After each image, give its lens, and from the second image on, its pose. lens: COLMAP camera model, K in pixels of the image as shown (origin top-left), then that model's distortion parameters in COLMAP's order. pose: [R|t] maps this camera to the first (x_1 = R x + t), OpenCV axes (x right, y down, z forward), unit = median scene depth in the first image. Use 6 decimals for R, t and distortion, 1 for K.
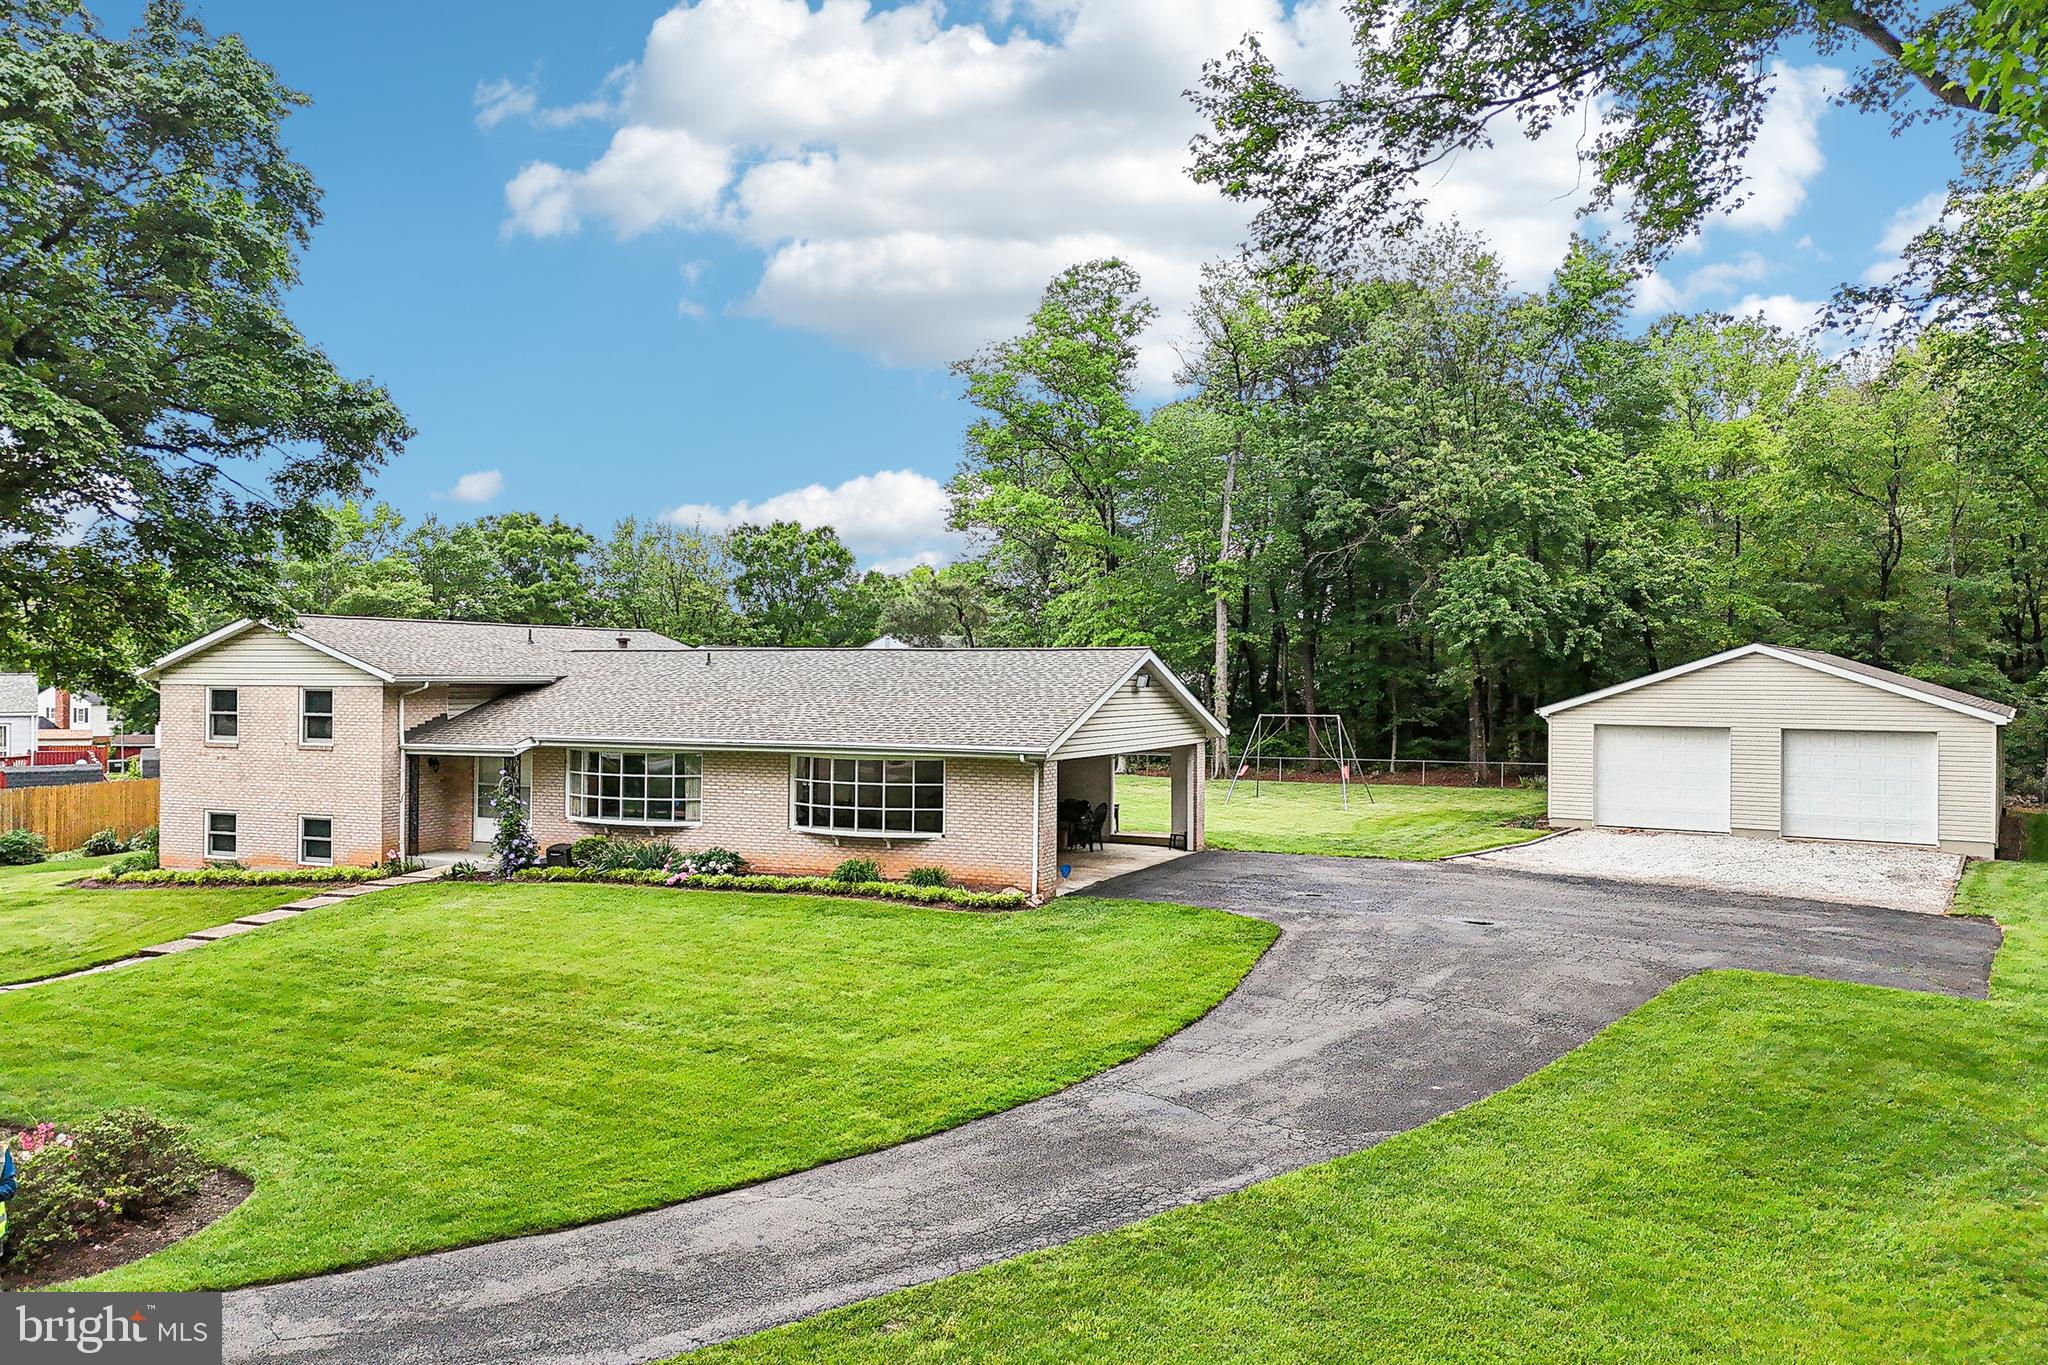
lens RADIAL K [[1581.3, 0, 1006.3], [0, 1581.3, 661.2], [0, 0, 1]] dist [0.079409, -0.111480]
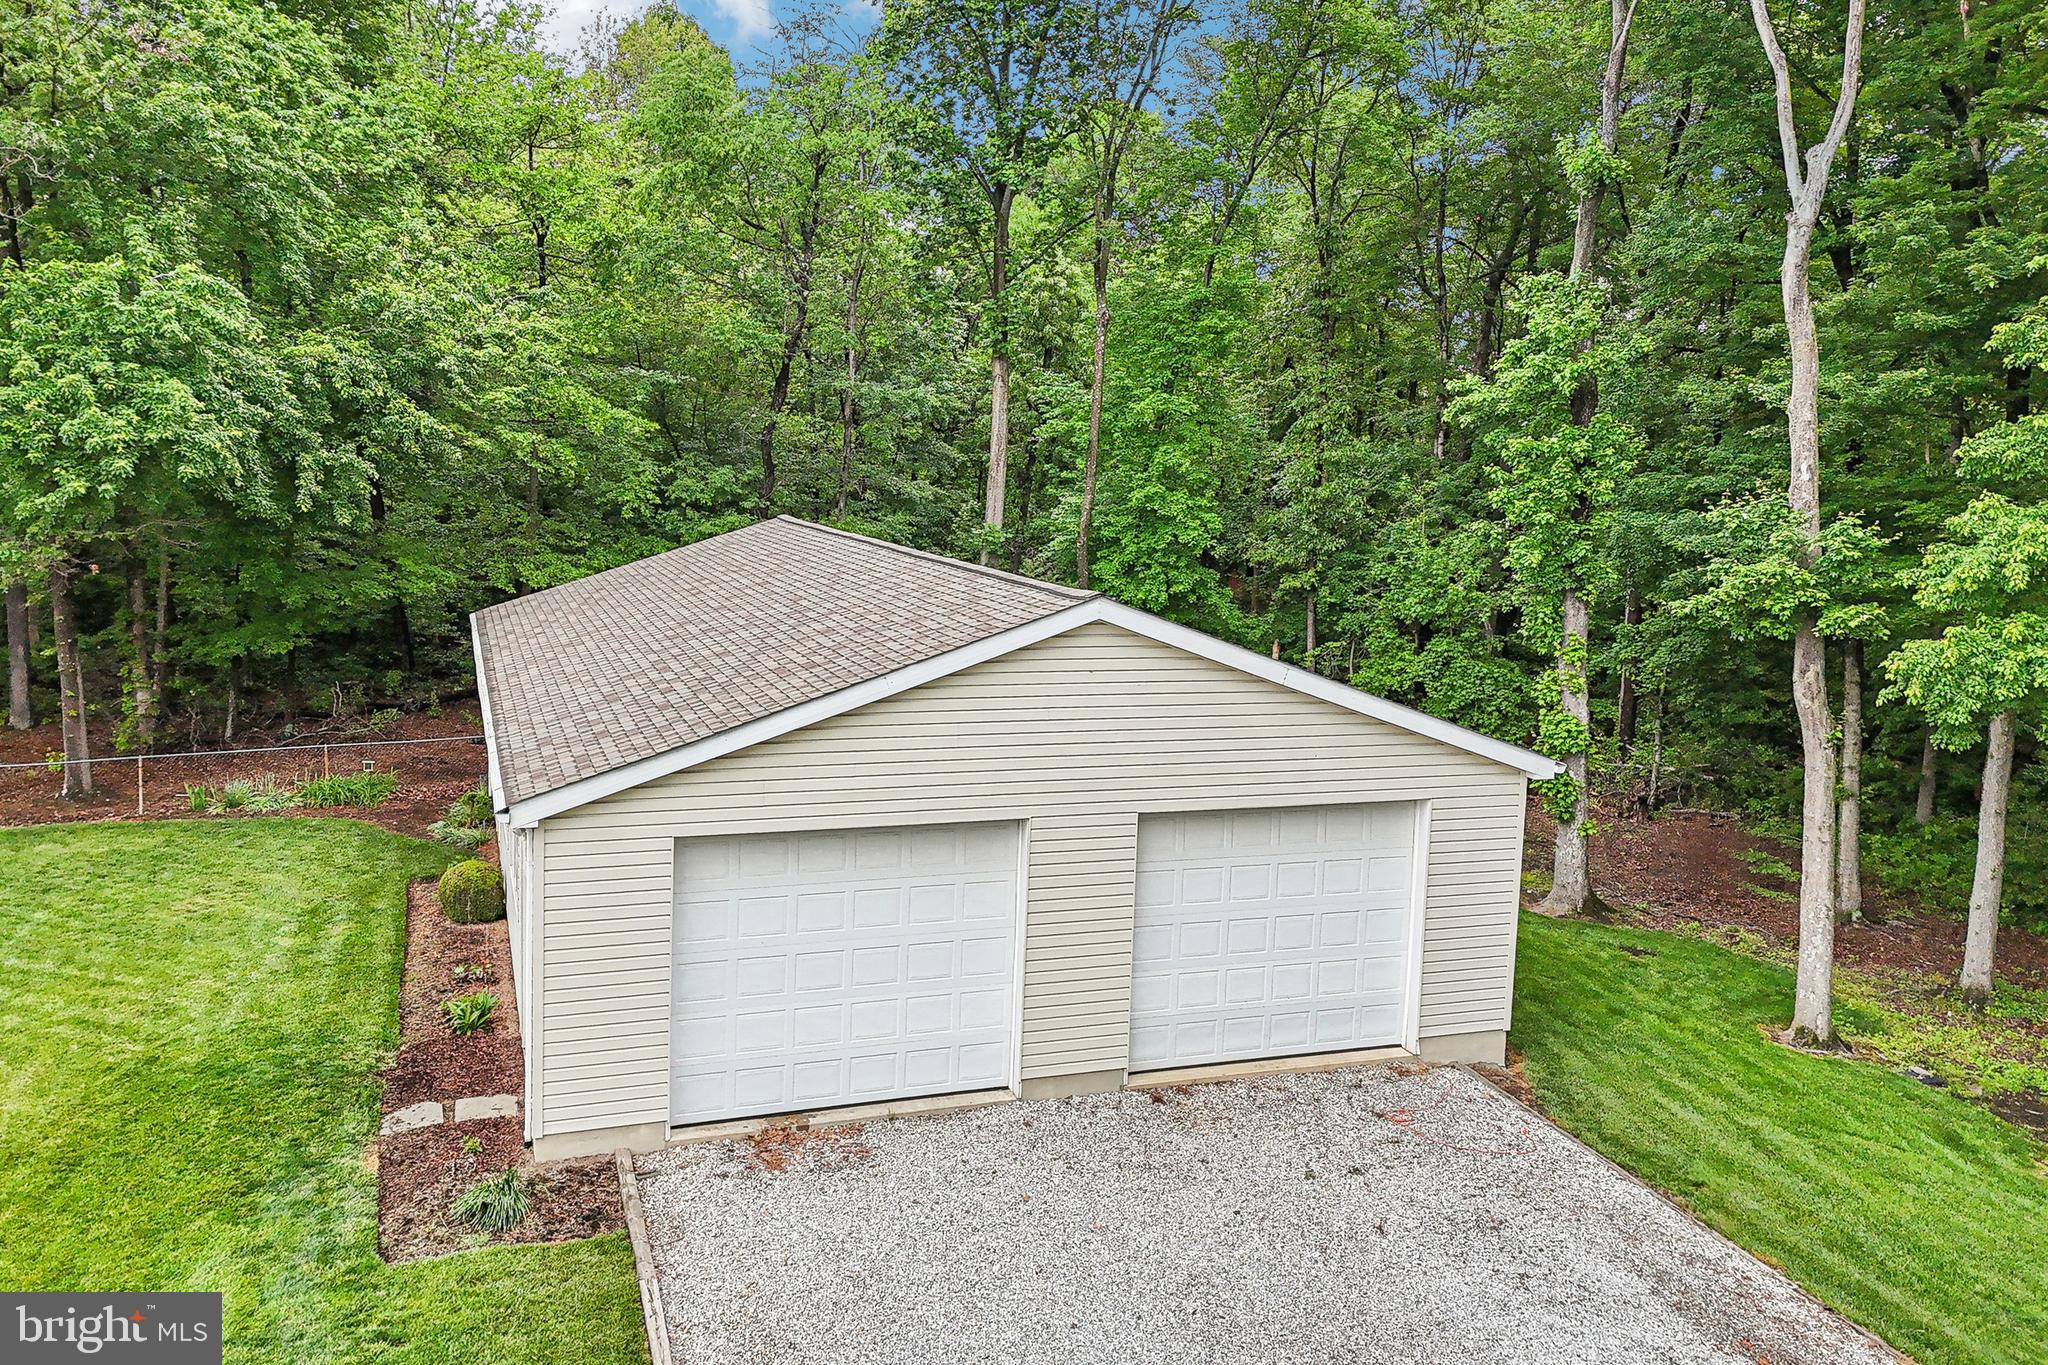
lens RADIAL K [[1581.3, 0, 1006.3], [0, 1581.3, 661.2], [0, 0, 1]] dist [0.079409, -0.111480]
pose [[0.621467, -0.087910, 0.778492, 0.218063], [-0.037982, 0.989135, 0.142018, -0.059551], [-0.782519, -0.117829, 0.611376, 1.013194]]
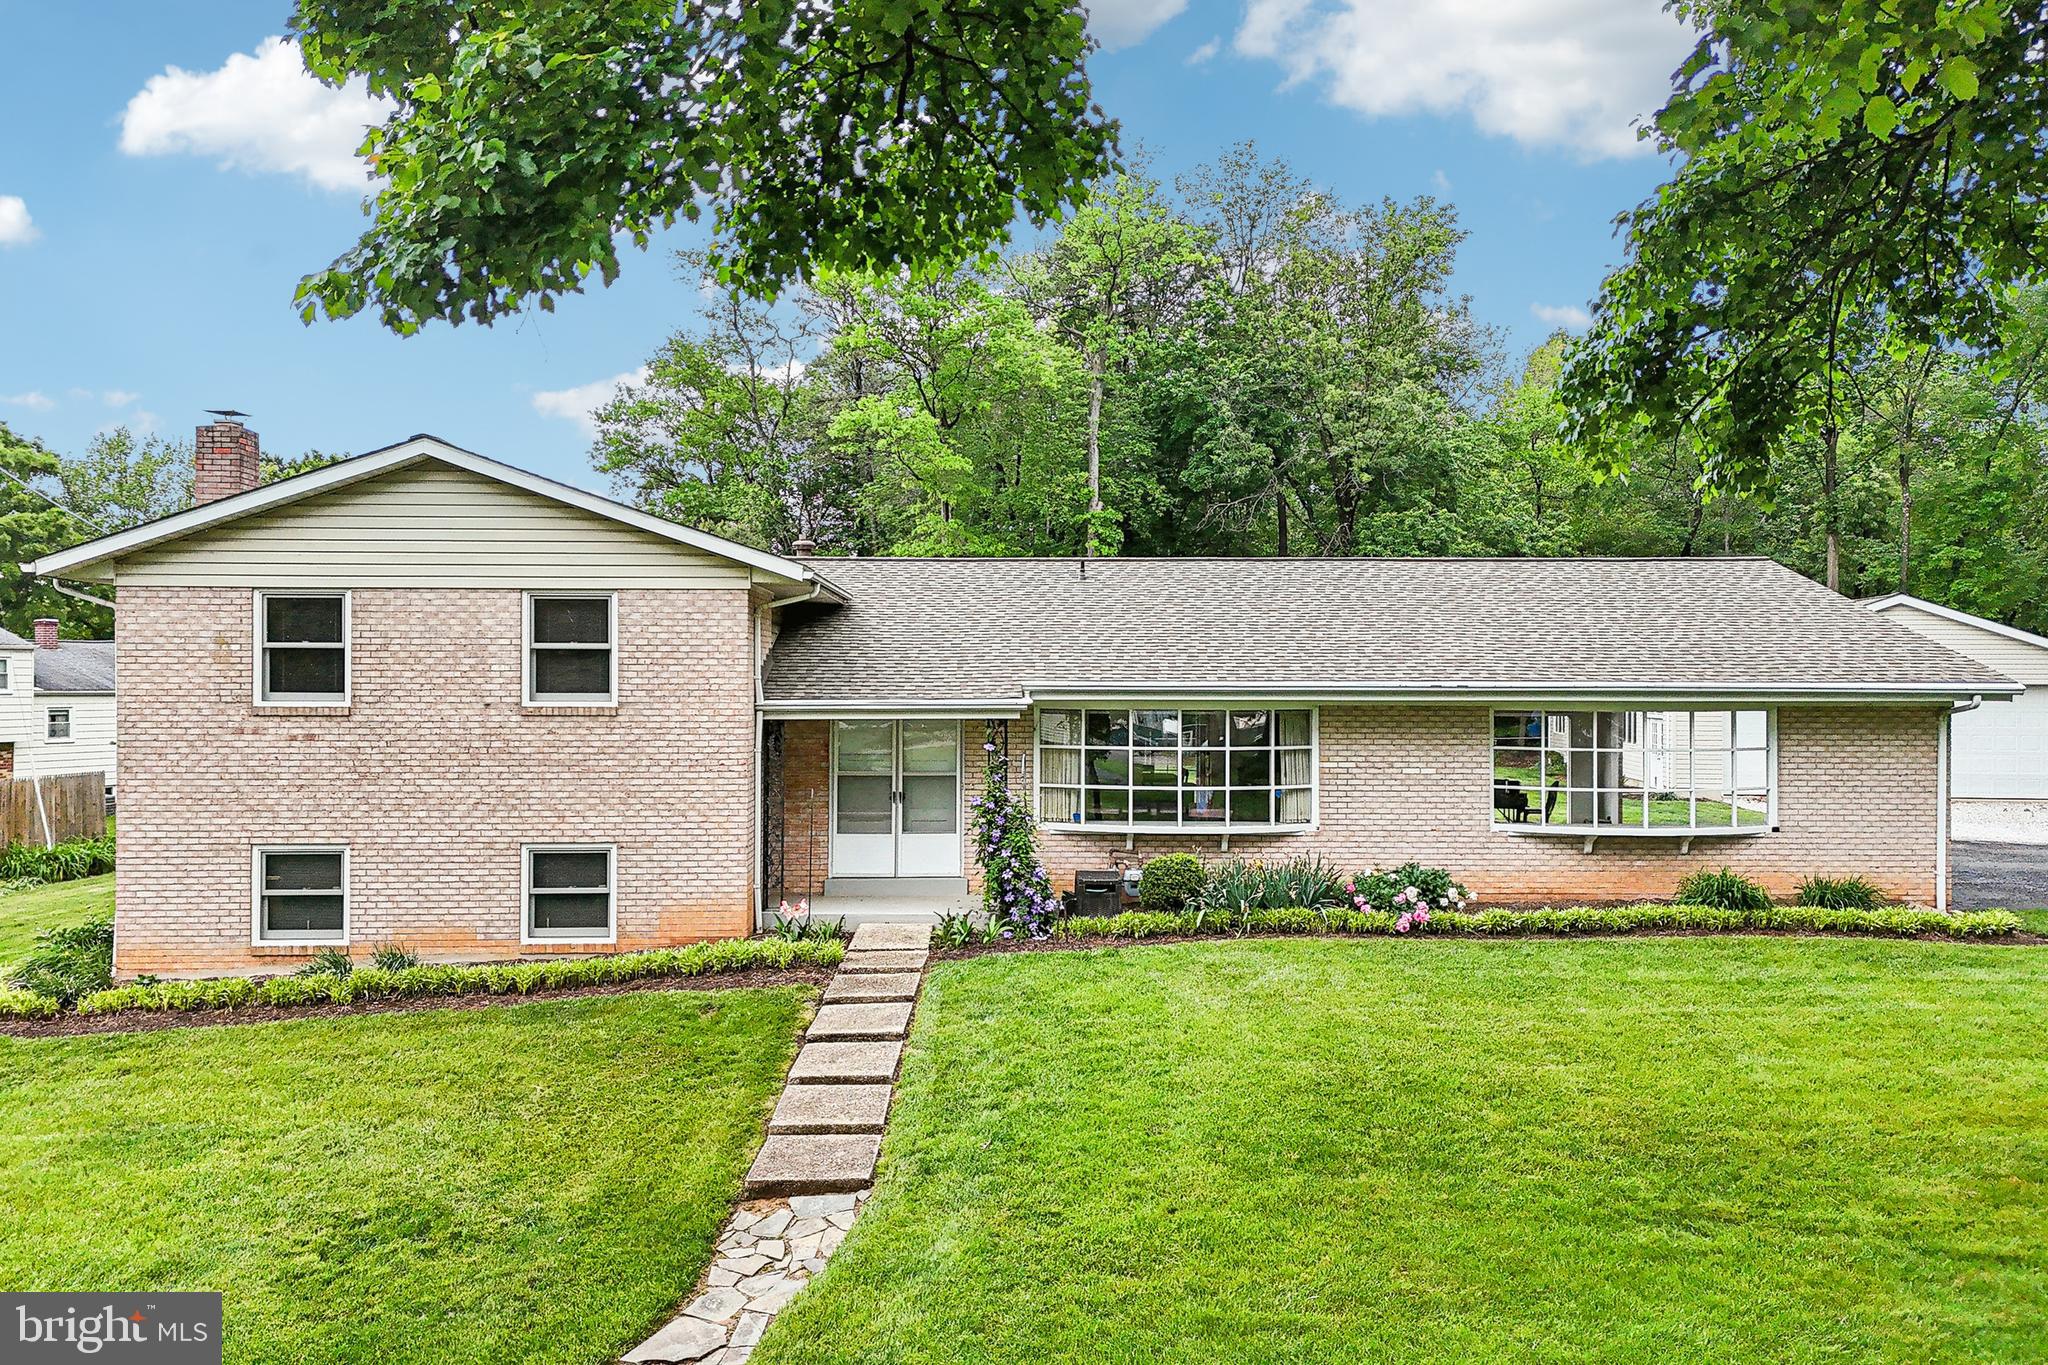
lens RADIAL K [[1560.7, 0, 1021.0], [0, 1560.7, 675.4], [0, 0, 1]] dist [0.092034, -0.104158]
pose [[0.904895, -0.003096, 0.425623, -0.506611], [-0.000039, 0.999973, 0.007356, 0.038643], [-0.425634, -0.006673, 0.904871, 0.480700]]
